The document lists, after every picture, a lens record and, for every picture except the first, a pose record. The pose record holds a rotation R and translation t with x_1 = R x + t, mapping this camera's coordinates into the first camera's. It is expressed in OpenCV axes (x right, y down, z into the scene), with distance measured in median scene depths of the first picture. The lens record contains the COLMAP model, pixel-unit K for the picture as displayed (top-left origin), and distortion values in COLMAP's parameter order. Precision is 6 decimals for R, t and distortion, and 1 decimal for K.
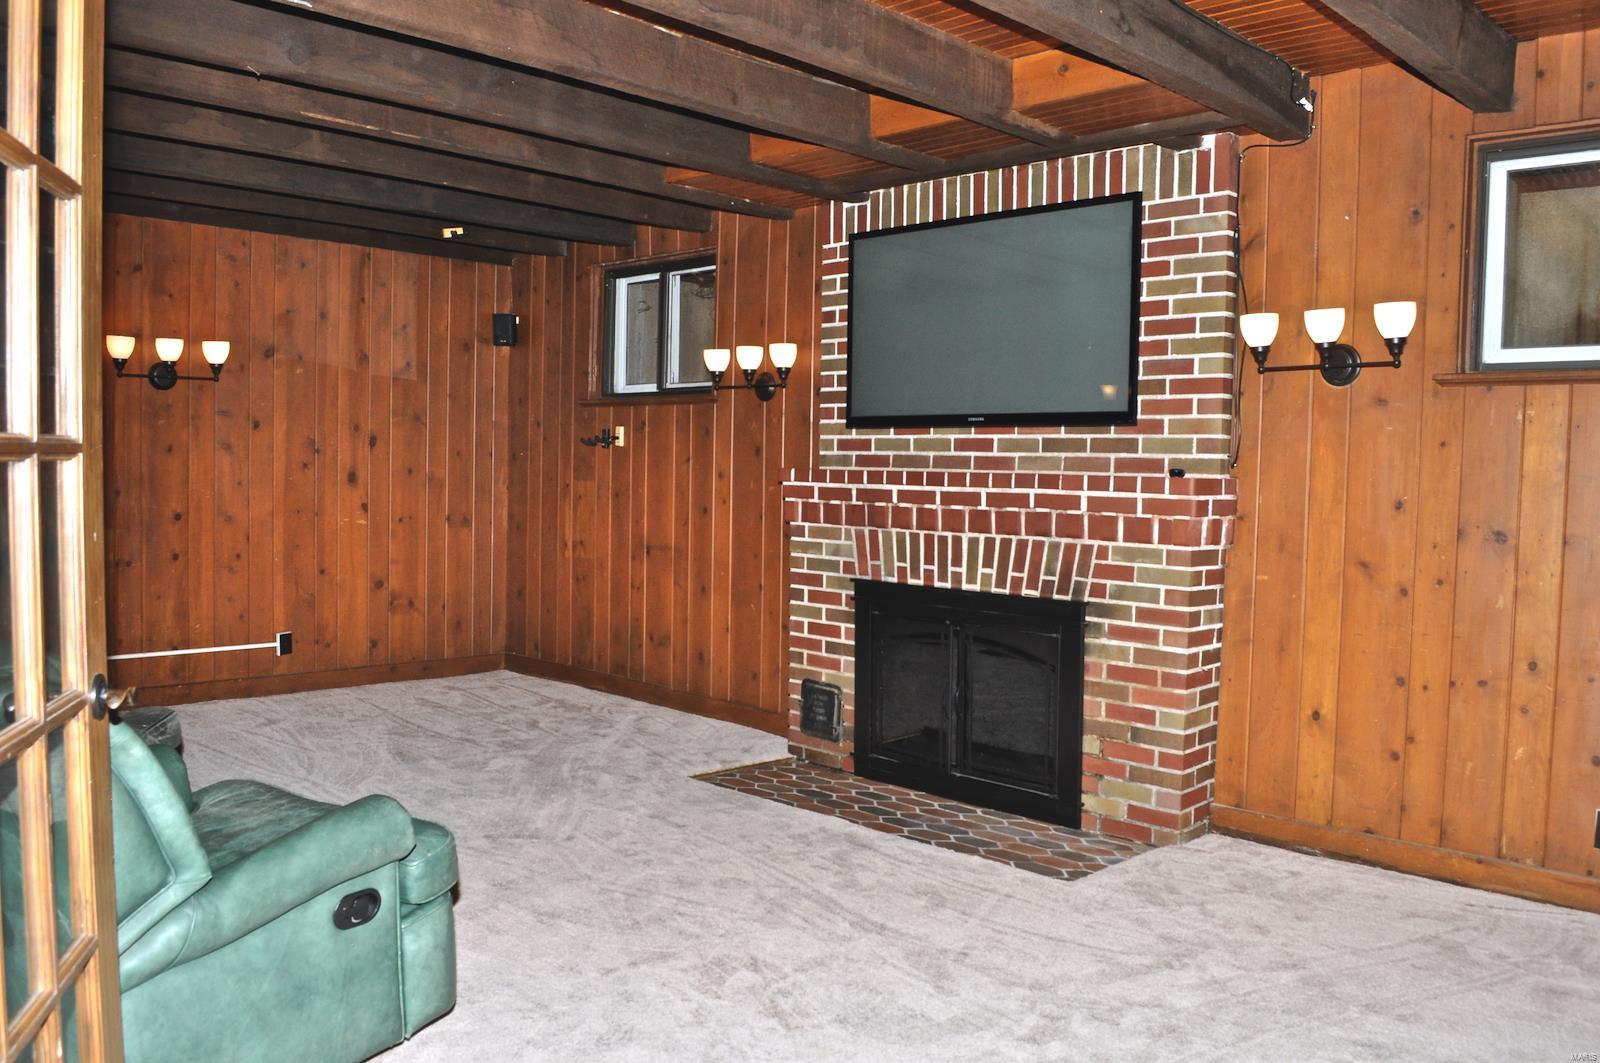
lens RADIAL K [[1279.3, 0, 811.4], [0, 1279.3, 528.0], [0, 0, 1]] dist [-0.078239, 0.013750]
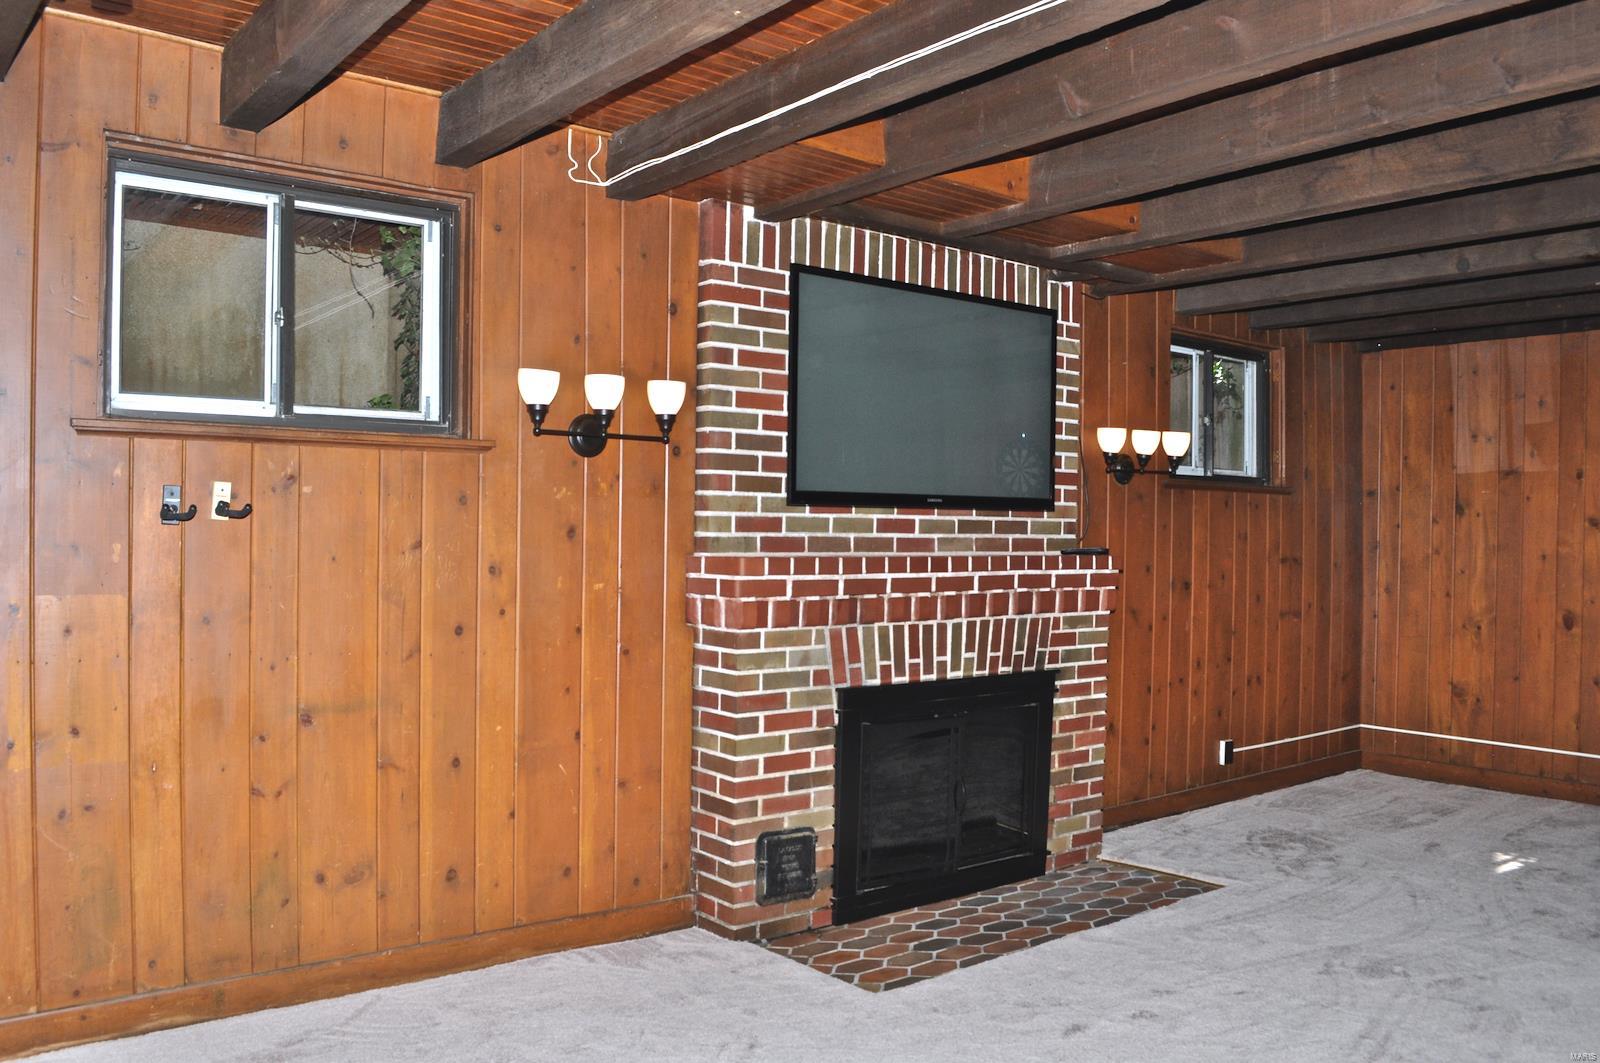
lens RADIAL K [[1279.3, 0, 810.4], [0, 1279.3, 536.3], [0, 0, 1]] dist [-0.078239, 0.013750]
pose [[0.116022, -0.024215, 0.992951, -0.821922], [0.038271, 0.999069, 0.019892, -0.079366], [-0.992509, 0.035694, 0.116841, 0.963848]]
